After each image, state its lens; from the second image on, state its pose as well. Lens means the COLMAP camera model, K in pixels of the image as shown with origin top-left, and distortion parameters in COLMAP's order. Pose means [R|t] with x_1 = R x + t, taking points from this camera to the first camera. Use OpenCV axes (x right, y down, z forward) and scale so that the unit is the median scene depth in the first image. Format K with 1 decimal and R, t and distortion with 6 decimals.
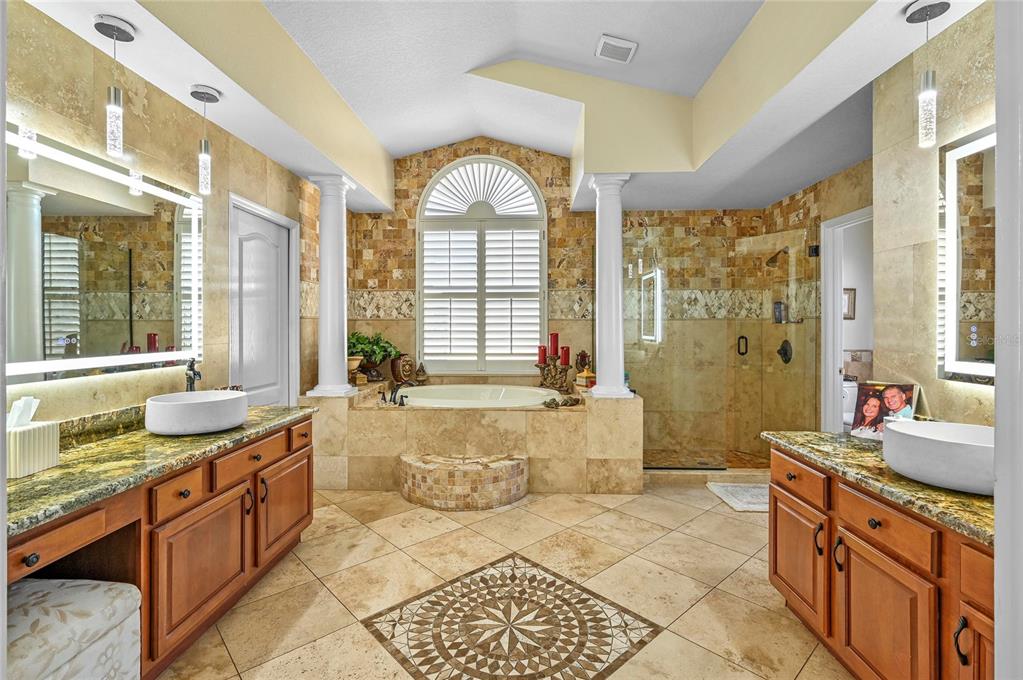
lens RADIAL K [[475.9, 0, 512.7], [0, 475.9, 327.3], [0, 0, 1]] dist [0.000763, 0.000343]
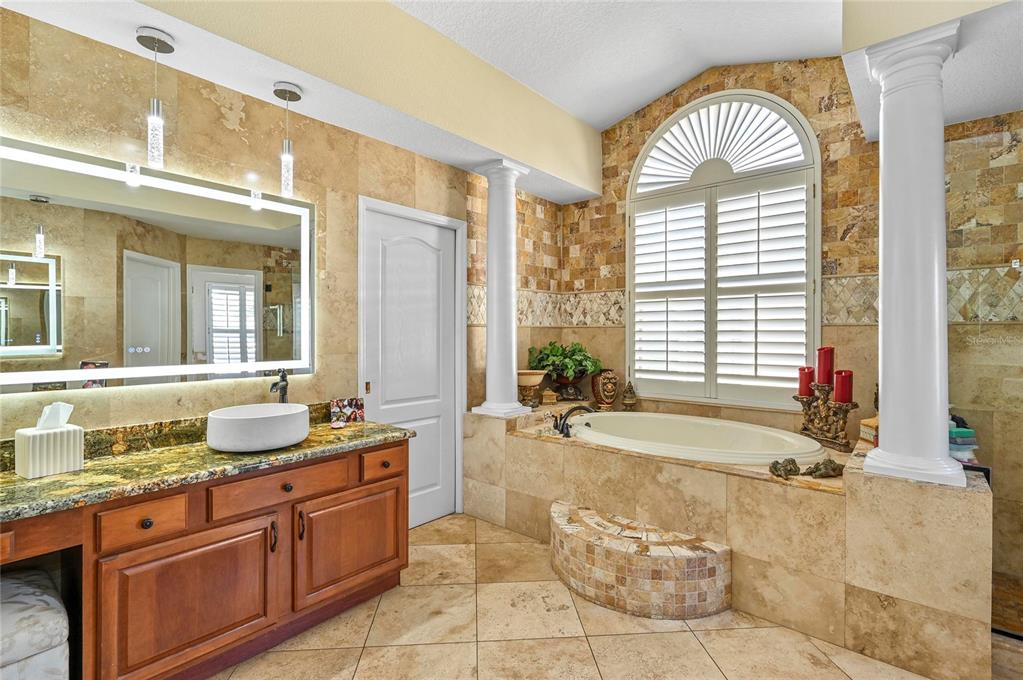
lens RADIAL K [[480.1, 0, 510.3], [0, 480.1, 335.5], [0, 0, 1]] dist [-0.001493, 0.000450]
pose [[0.783631, 0.003896, -0.621214, 0.182055], [-0.002633, 0.999992, 0.002950, -0.004275], [0.621221, -0.000676, 0.783635, 0.318572]]
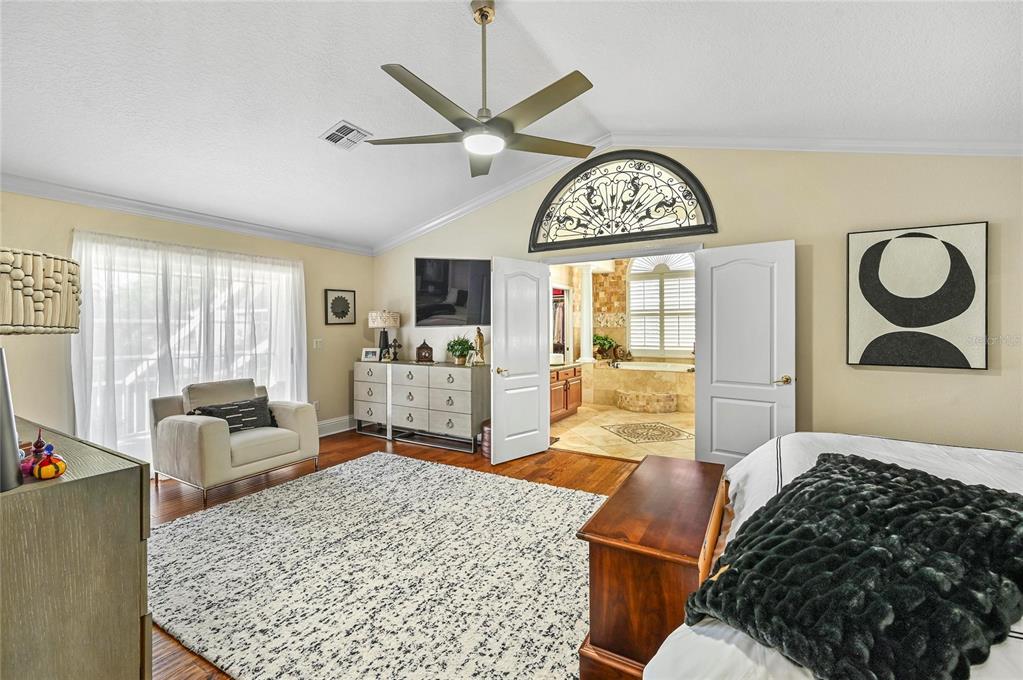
lens RADIAL K [[434.9, 0, 513.9], [0, 434.9, 331.6], [0, 0, 1]] dist [-0.000266, -0.000006]
pose [[0.880093, -0.000921, -0.474801, 0.290287], [0.003609, 0.999982, 0.004749, -0.013293], [0.474788, -0.005893, 0.880080, -0.955063]]
